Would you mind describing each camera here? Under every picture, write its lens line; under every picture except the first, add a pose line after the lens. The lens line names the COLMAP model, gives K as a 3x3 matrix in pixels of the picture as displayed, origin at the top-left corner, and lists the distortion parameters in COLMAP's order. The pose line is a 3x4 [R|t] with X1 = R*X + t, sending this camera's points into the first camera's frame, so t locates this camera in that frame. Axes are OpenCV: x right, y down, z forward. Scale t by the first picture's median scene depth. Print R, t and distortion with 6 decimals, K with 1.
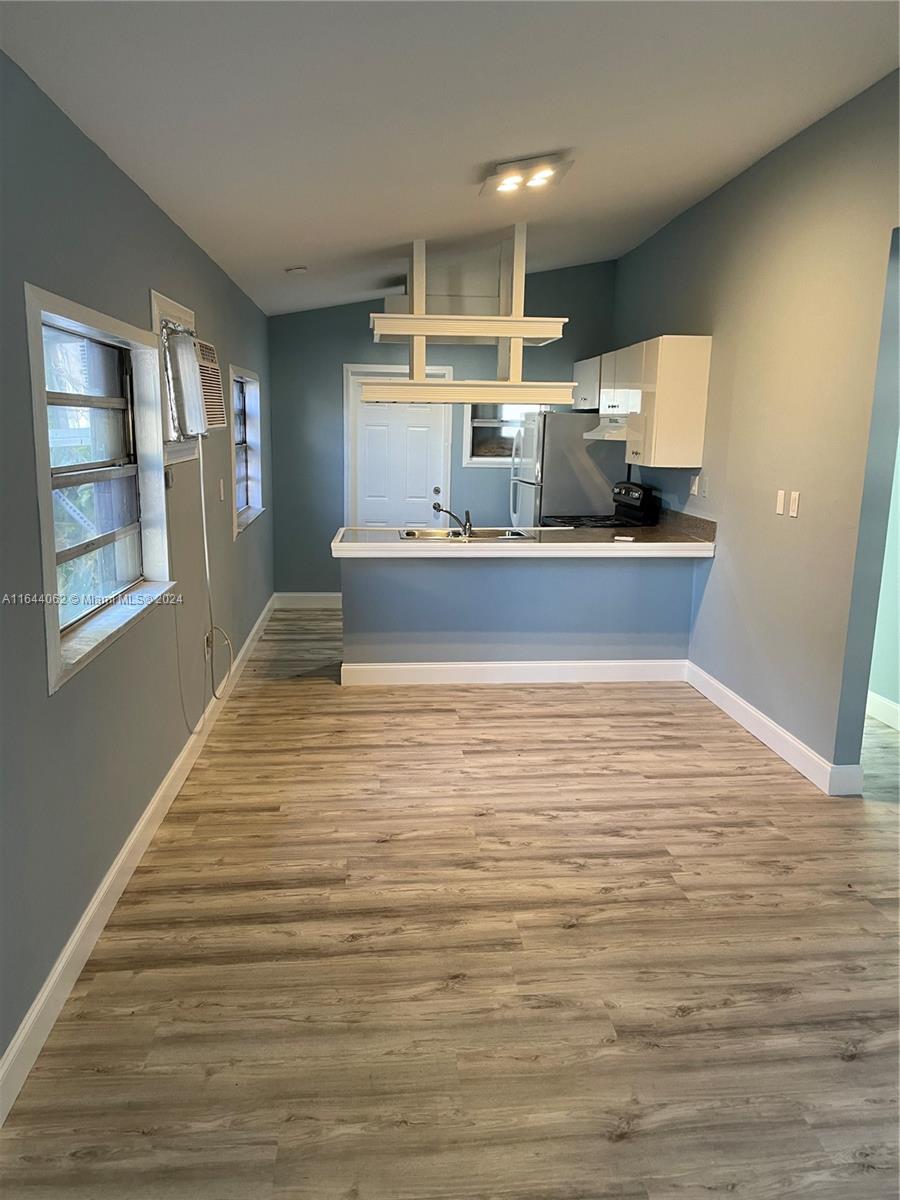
lens RADIAL K [[908.1, 0, 450.5], [0, 908.1, 608.6], [0, 0, 1]] dist [0.063554, -0.104875]
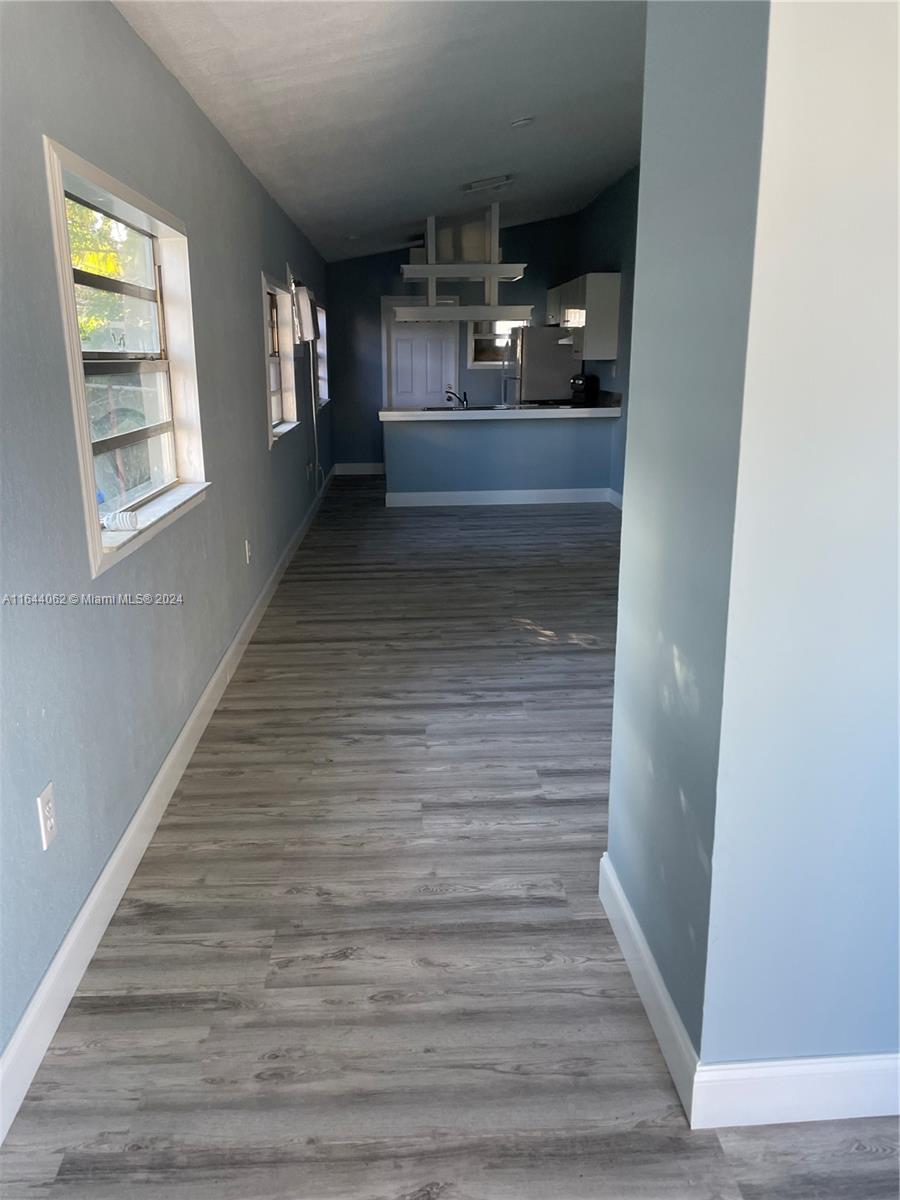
lens RADIAL K [[908.1, 0, 442.3], [0, 908.1, 593.1], [0, 0, 1]] dist [0.063554, -0.104875]
pose [[0.999165, -0.008460, -0.039960, 0.044415], [0.010982, 0.997933, 0.063316, 0.151935], [0.039341, -0.063702, 0.997193, -0.639785]]
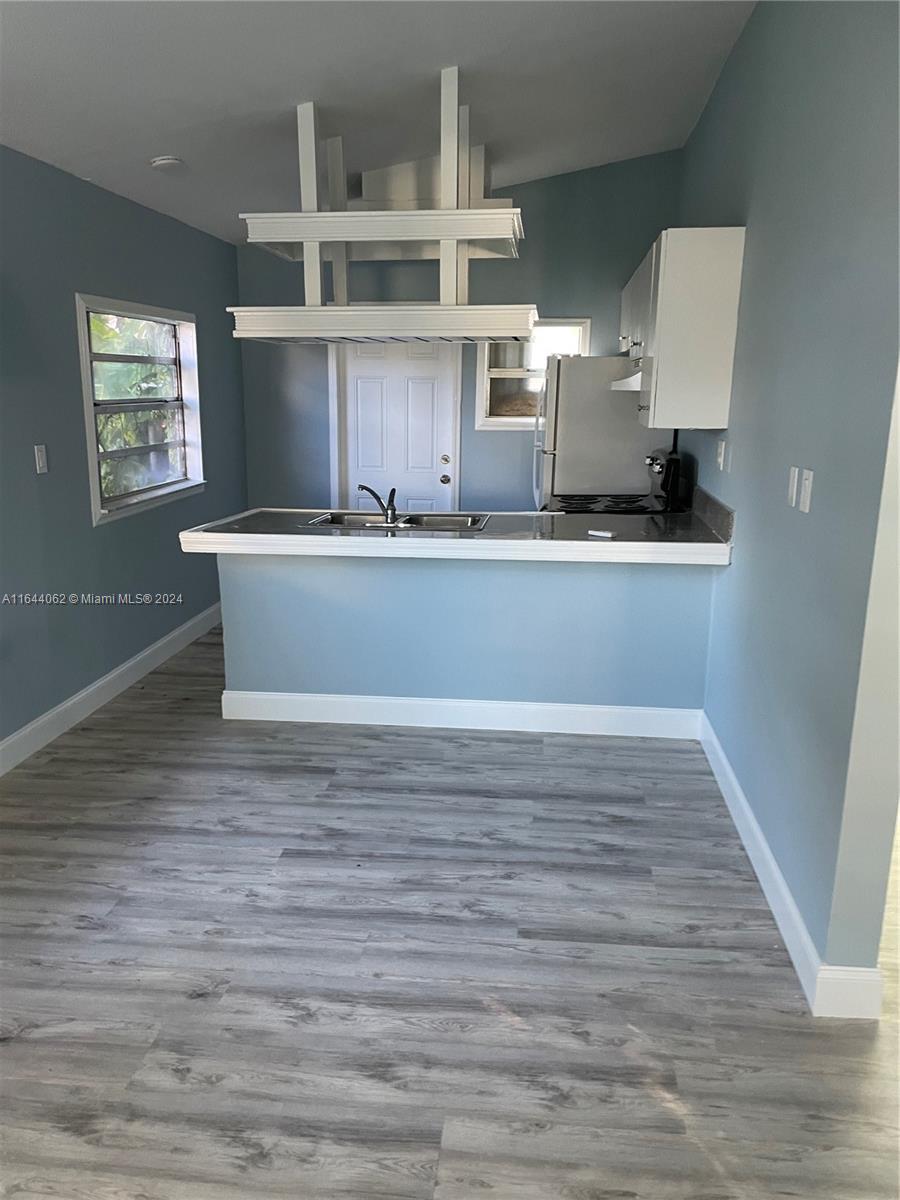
lens RADIAL K [[908.1, 0, 438.3], [0, 908.1, 619.5], [0, 0, 1]] dist [0.063554, -0.104875]
pose [[0.979098, 0.040554, -0.199305, 0.230338], [-0.030665, 0.998152, 0.052457, -0.049047], [0.201064, -0.045248, 0.978532, 0.329538]]
